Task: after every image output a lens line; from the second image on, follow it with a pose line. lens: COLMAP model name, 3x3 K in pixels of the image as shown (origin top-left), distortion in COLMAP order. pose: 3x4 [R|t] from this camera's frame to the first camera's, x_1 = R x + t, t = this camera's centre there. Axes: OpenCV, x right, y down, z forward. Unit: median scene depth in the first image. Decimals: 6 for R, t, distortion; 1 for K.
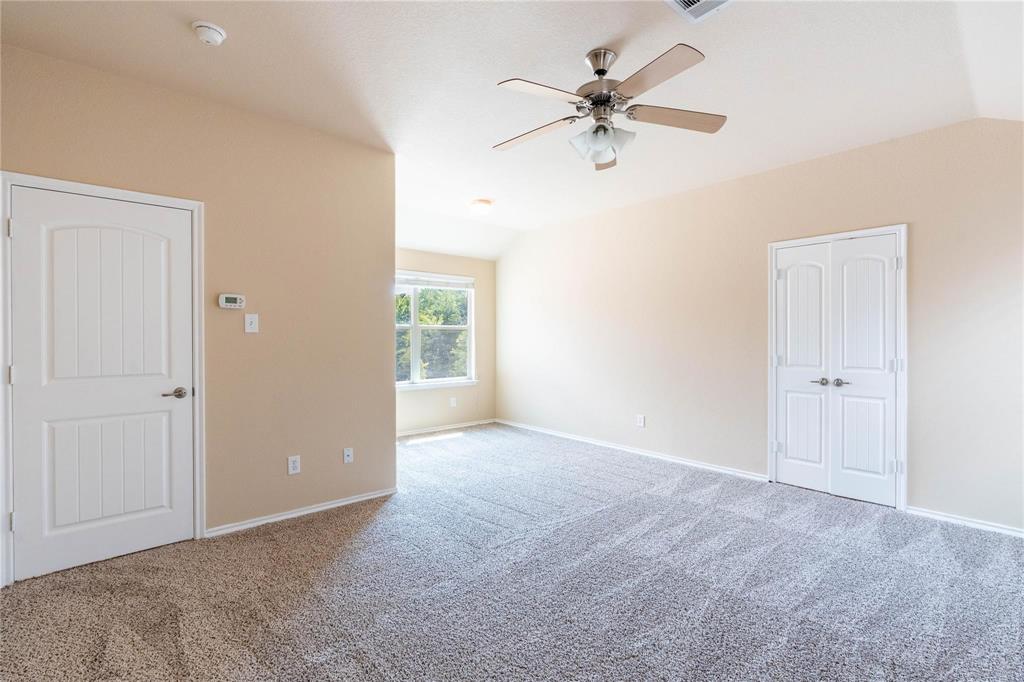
lens RADIAL K [[464.4, 0, 509.3], [0, 464.4, 337.4], [0, 0, 1]] dist [-0.004778, 0.002120]
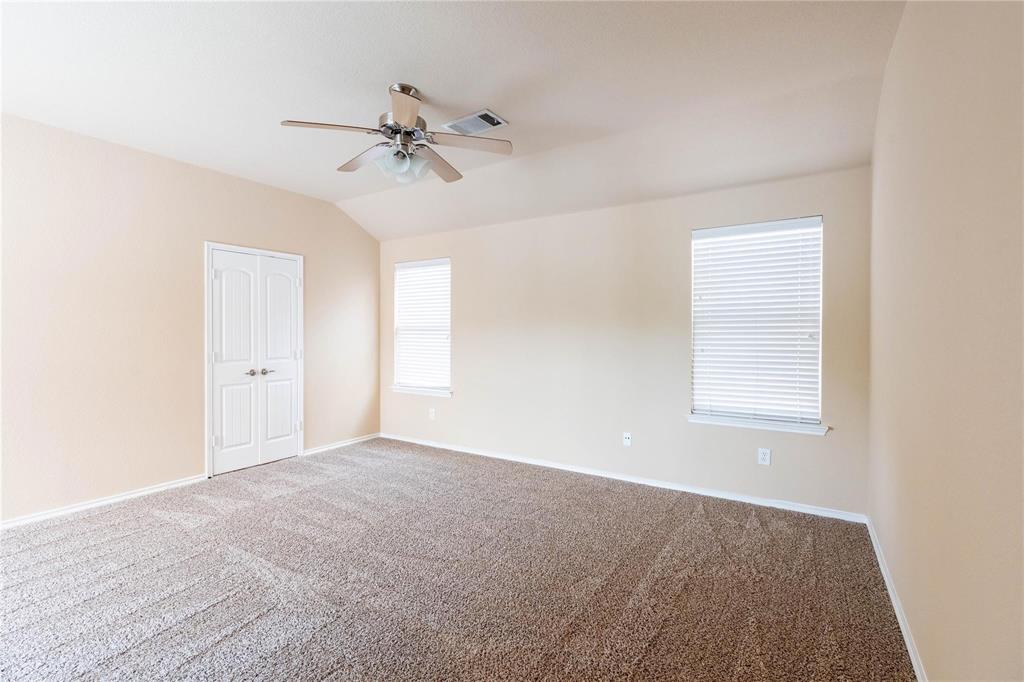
lens RADIAL K [[464.4, 0, 513.7], [0, 464.4, 336.8], [0, 0, 1]] dist [-0.004778, 0.002120]
pose [[-0.293920, -0.007452, 0.955801, -0.650834], [0.001585, 0.999964, 0.008284, -0.004241], [-0.955829, 0.003950, -0.293897, 0.720533]]
